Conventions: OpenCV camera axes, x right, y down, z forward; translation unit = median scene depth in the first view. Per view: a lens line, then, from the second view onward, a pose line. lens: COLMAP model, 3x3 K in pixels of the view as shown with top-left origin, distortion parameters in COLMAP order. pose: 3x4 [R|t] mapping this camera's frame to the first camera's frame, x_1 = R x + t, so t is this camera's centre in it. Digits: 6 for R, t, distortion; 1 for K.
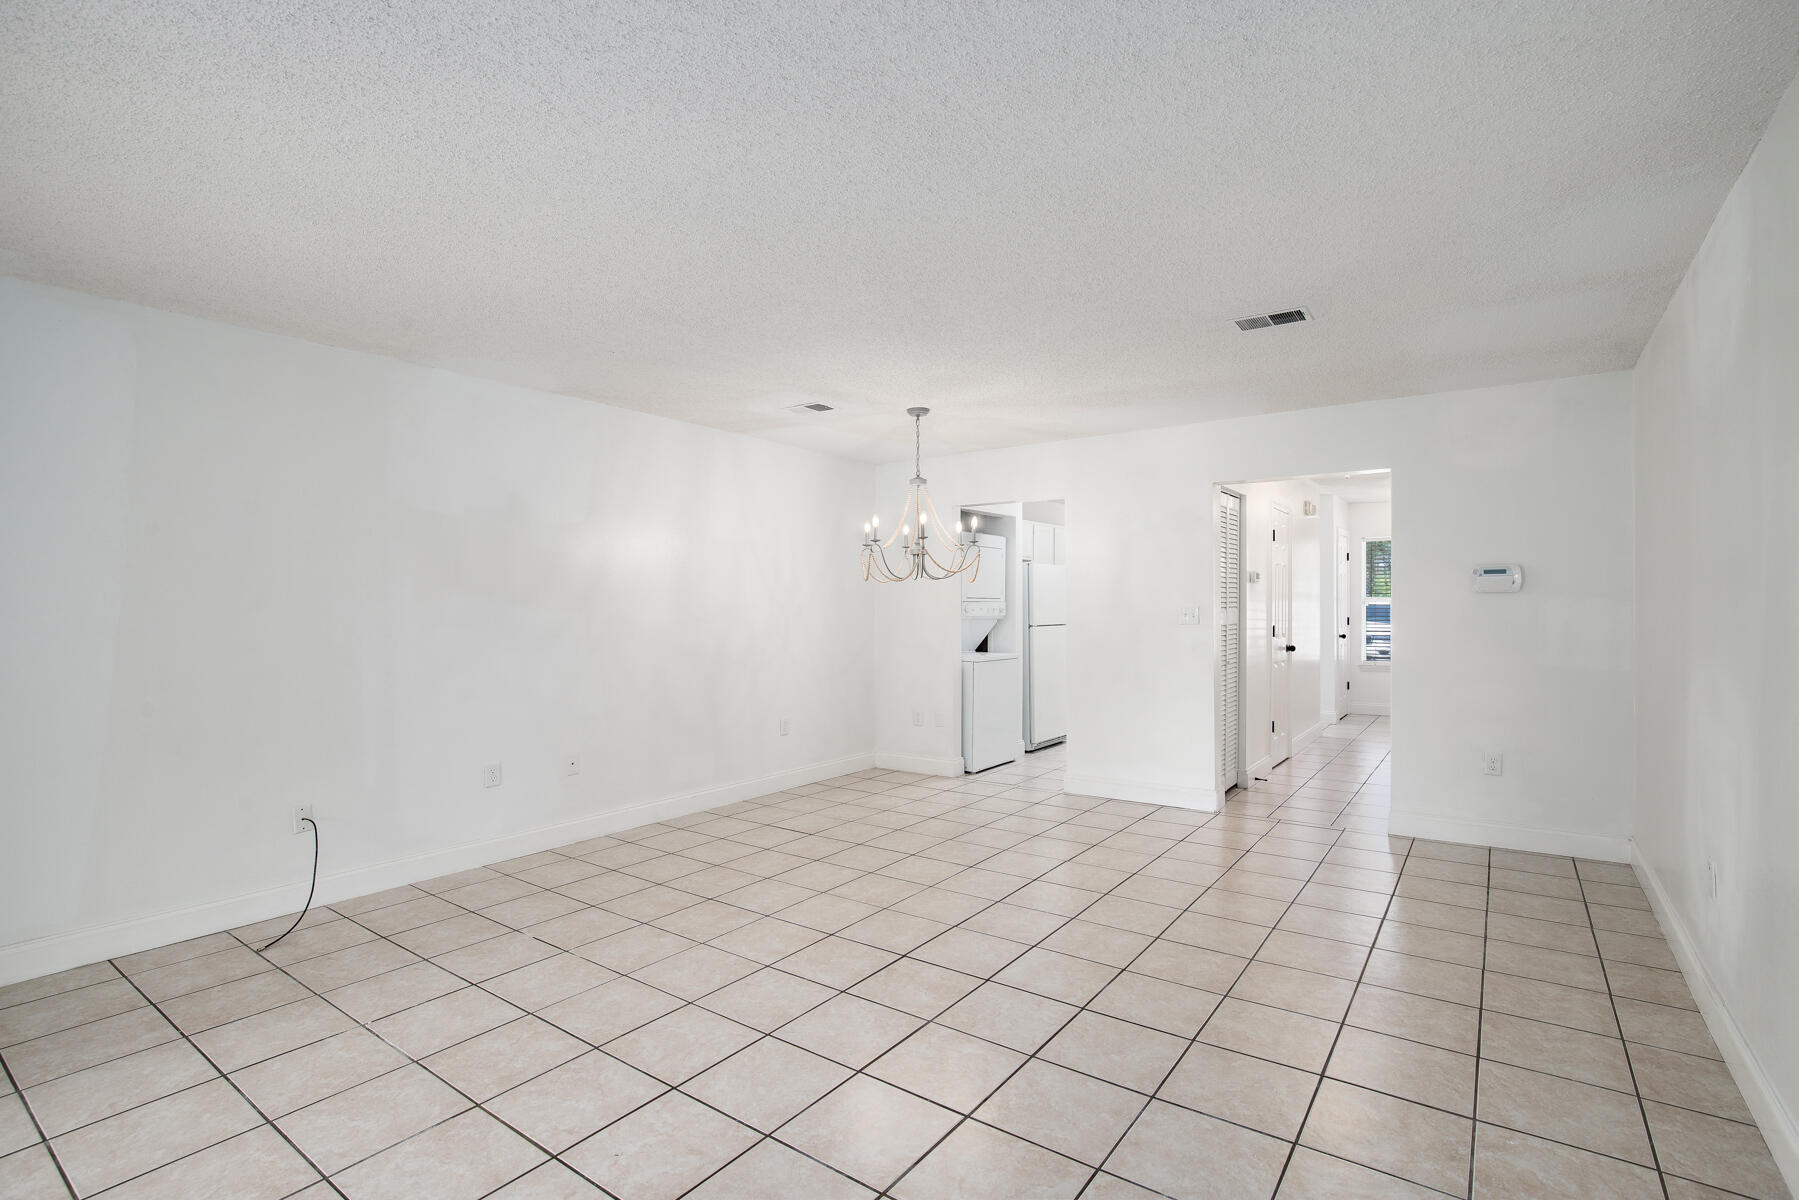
lens RADIAL K [[828.3, 0, 899.5], [0, 828.3, 600.0], [0, 0, 1]] dist [0.000693, 0.000110]
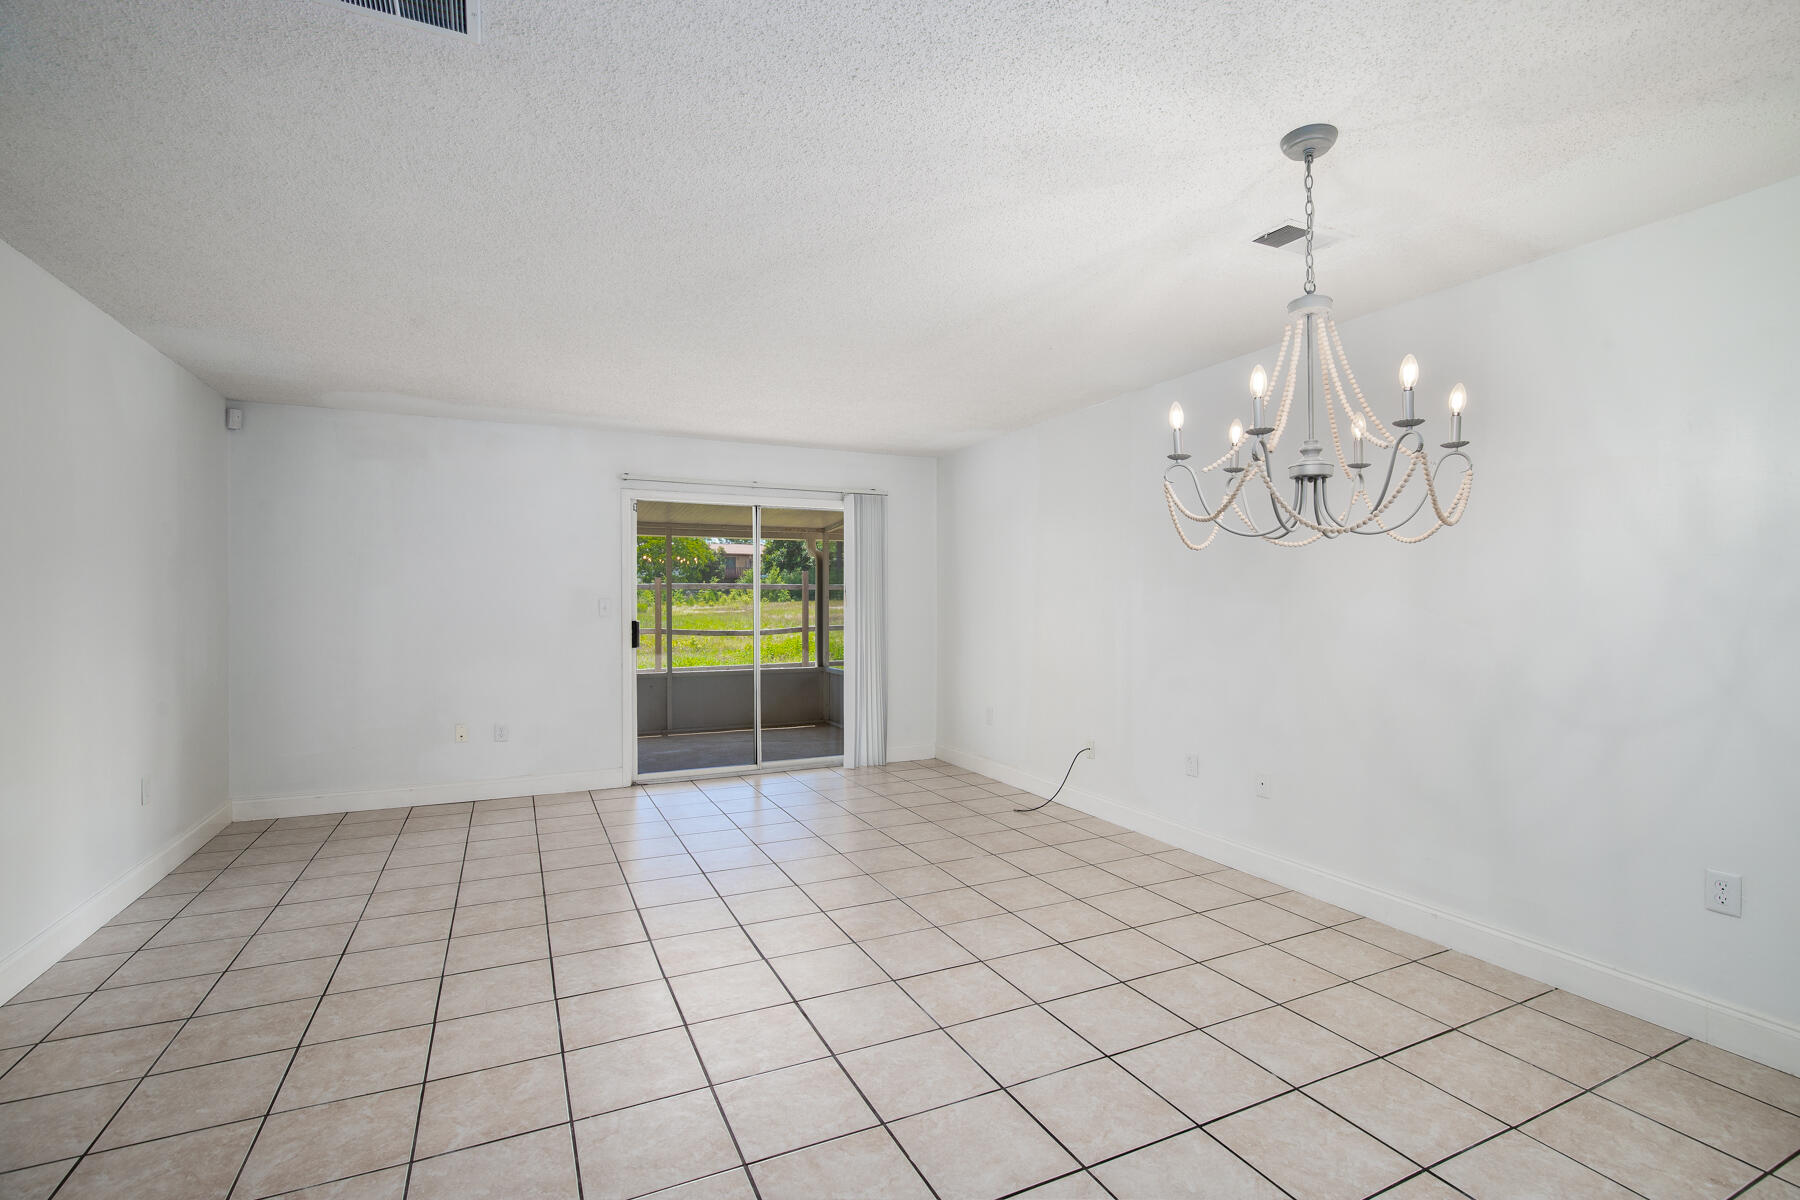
lens RADIAL K [[828.8, 0, 900.0], [0, 828.8, 600.0], [0, 0, 1]] dist [0.000693, 0.000110]
pose [[-0.476384, 0.000517, -0.879237, 0.665424], [0.013098, 0.999893, -0.006509, 0.011403], [0.879140, -0.014617, -0.476340, 1.355316]]
